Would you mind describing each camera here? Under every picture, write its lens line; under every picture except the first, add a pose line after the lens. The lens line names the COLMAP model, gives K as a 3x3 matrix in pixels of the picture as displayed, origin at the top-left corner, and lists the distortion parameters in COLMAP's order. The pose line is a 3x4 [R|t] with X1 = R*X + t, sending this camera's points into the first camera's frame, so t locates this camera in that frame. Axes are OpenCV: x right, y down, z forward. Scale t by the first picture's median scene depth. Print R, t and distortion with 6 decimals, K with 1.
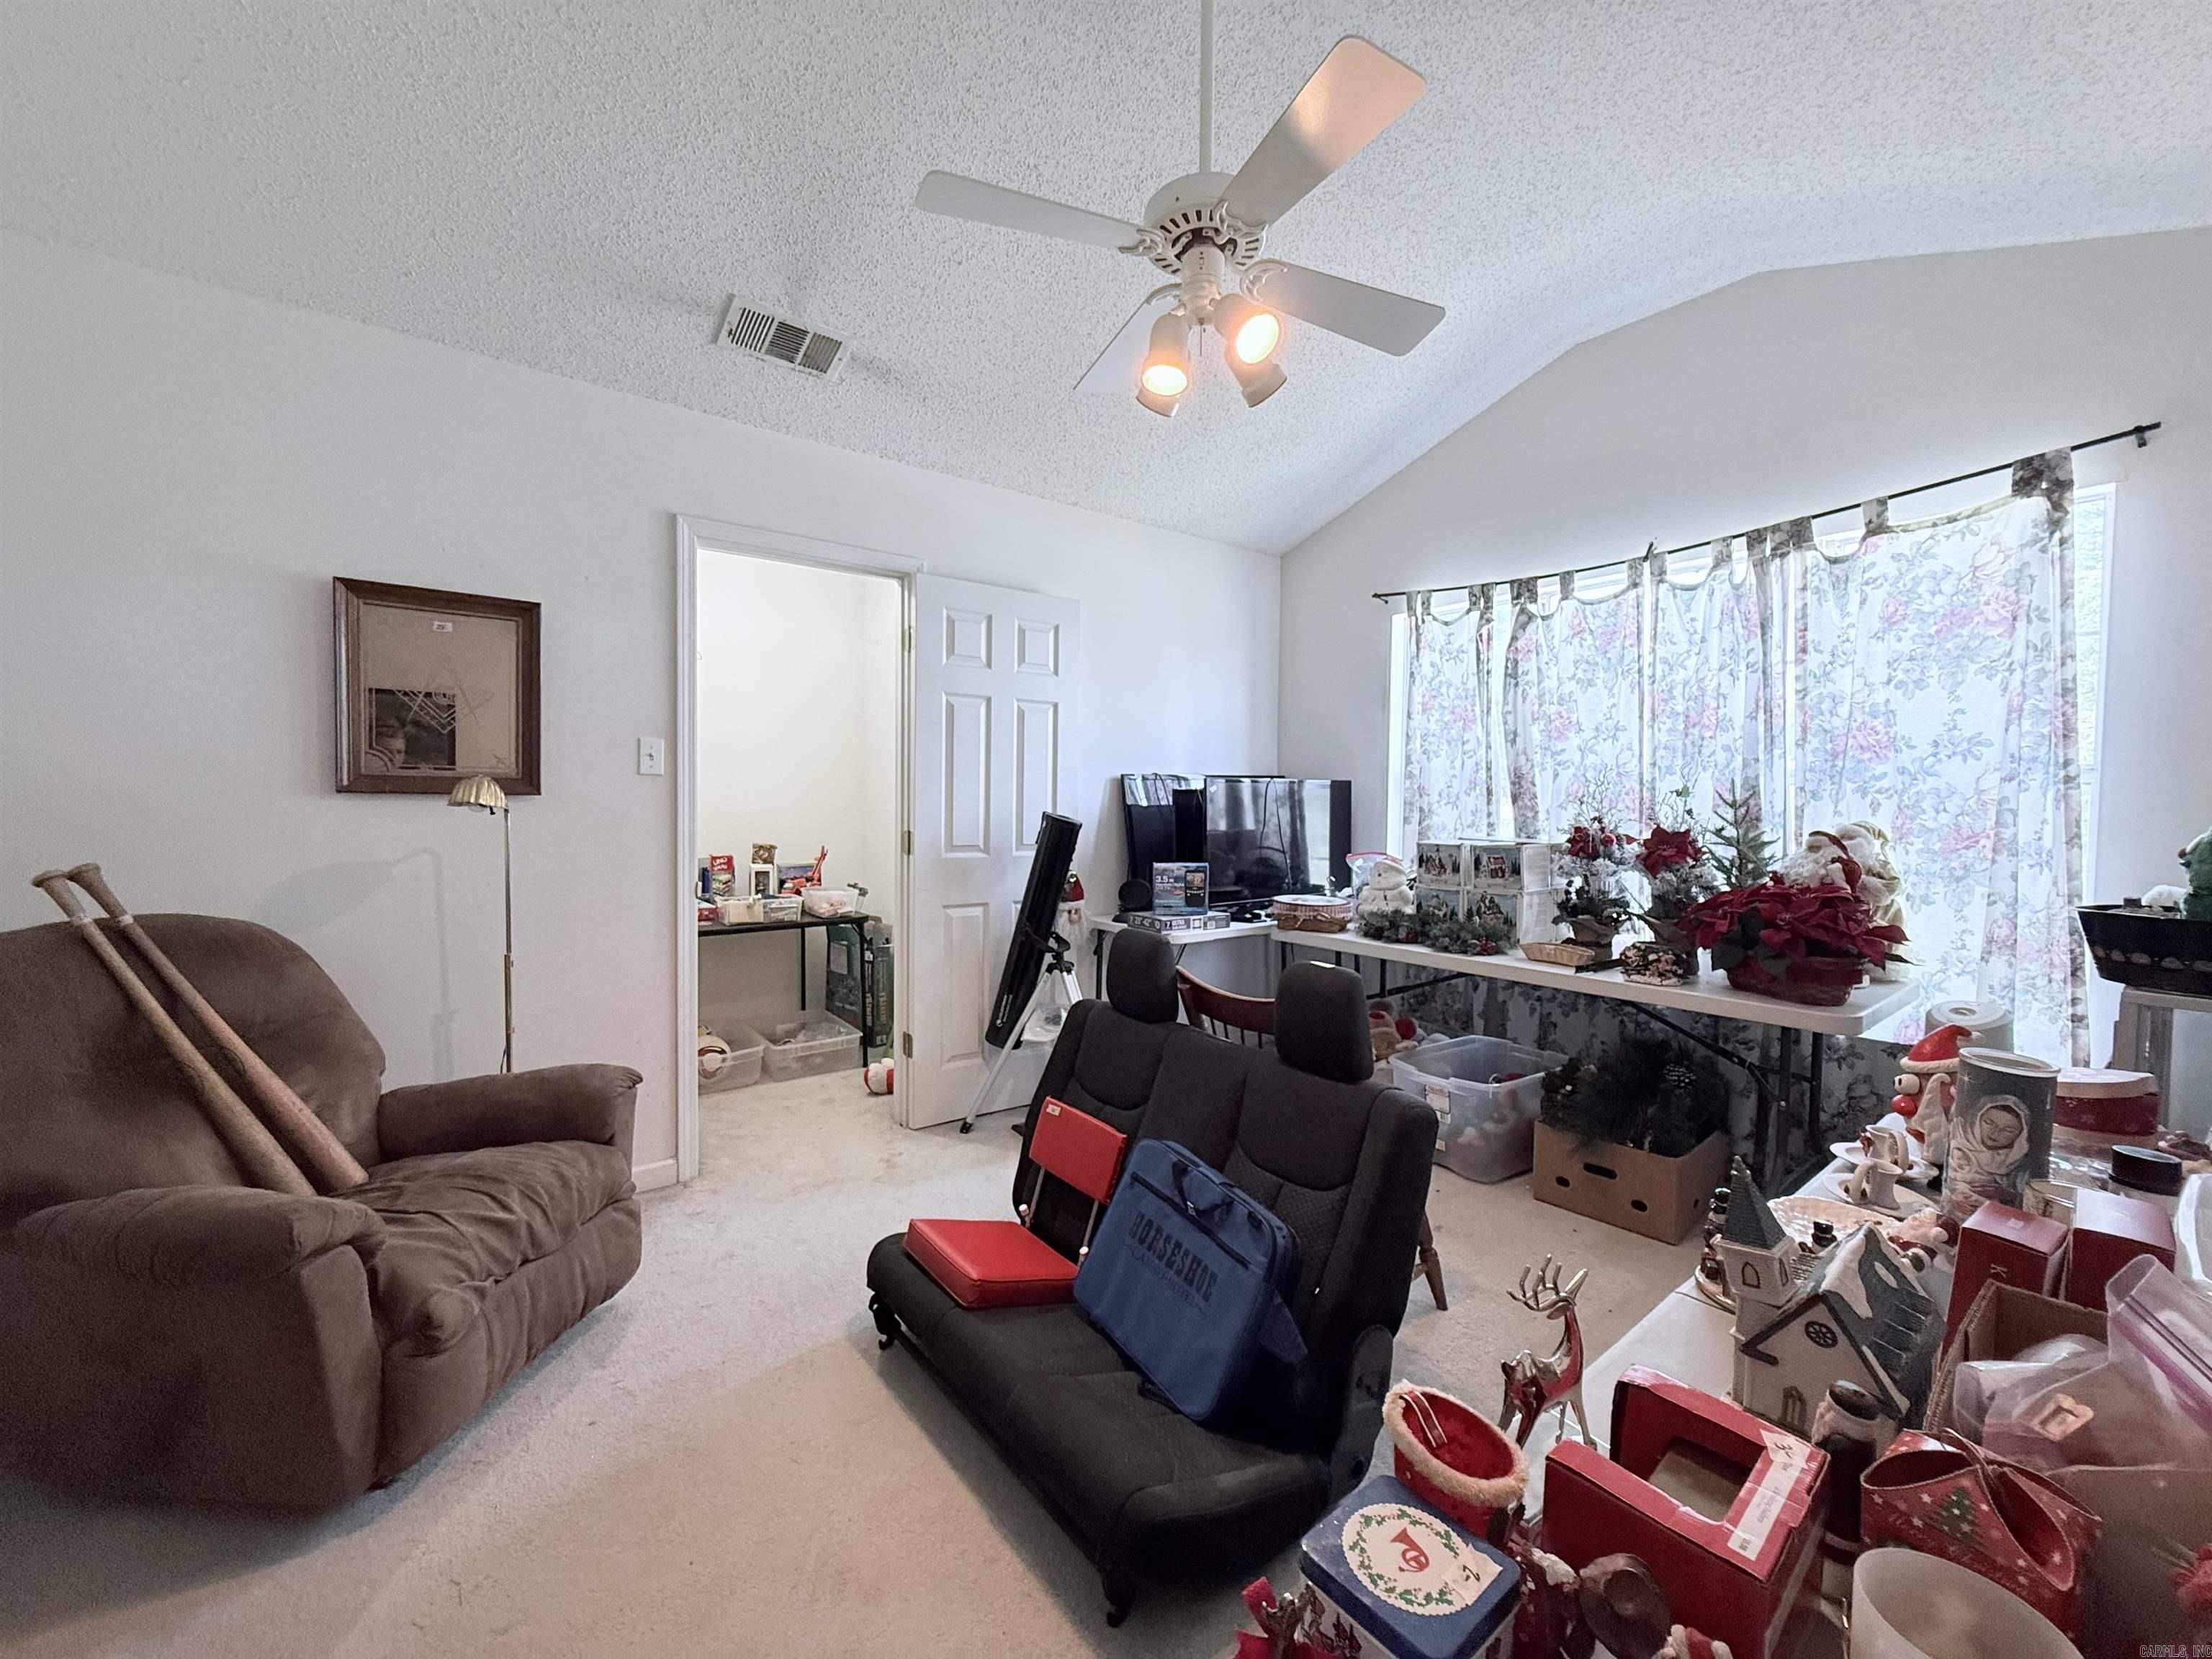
lens RADIAL K [[881.6, 0, 1106.4], [0, 881.6, 821.2], [0, 0, 1]] dist [-0.000004, 0.000341]
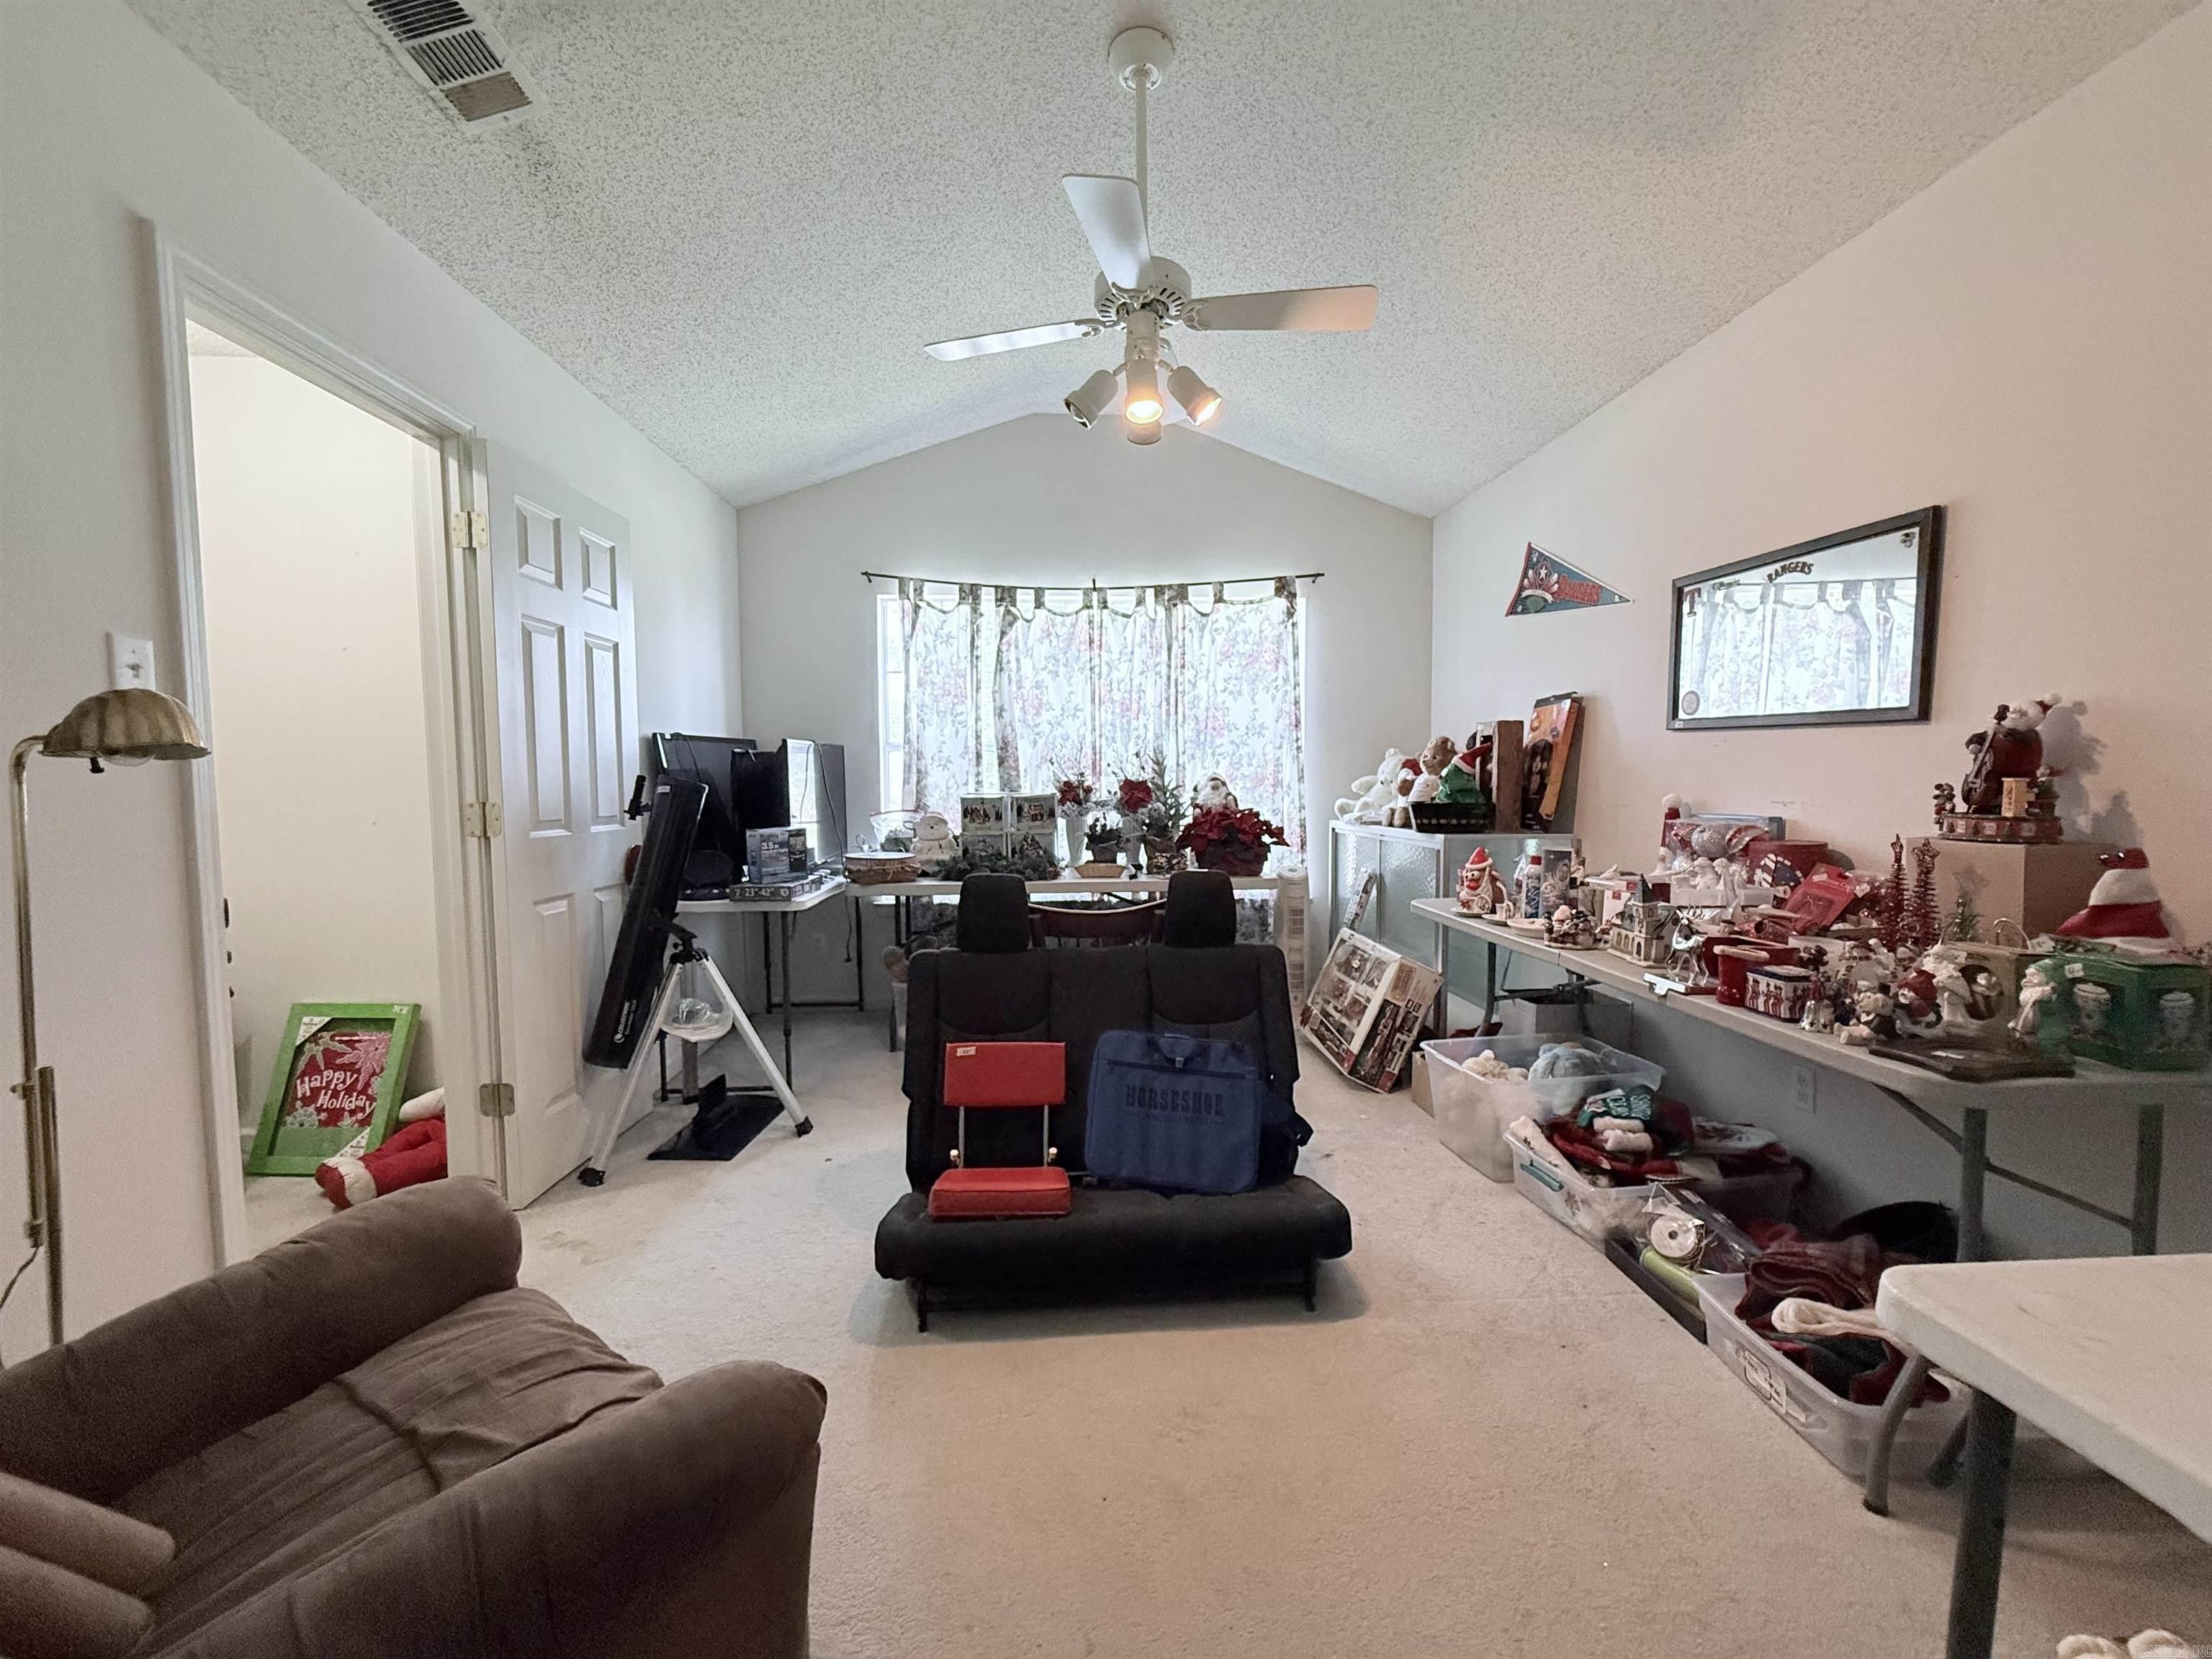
lens RADIAL K [[881.6, 0, 1103.8], [0, 881.6, 825.5], [0, 0, 1]] dist [-0.000004, 0.000341]
pose [[0.556098, -0.058680, 0.829042, -0.536824], [0.031826, 0.998276, 0.049310, 0.009696], [-0.830507, -0.001037, 0.557007, 0.187627]]
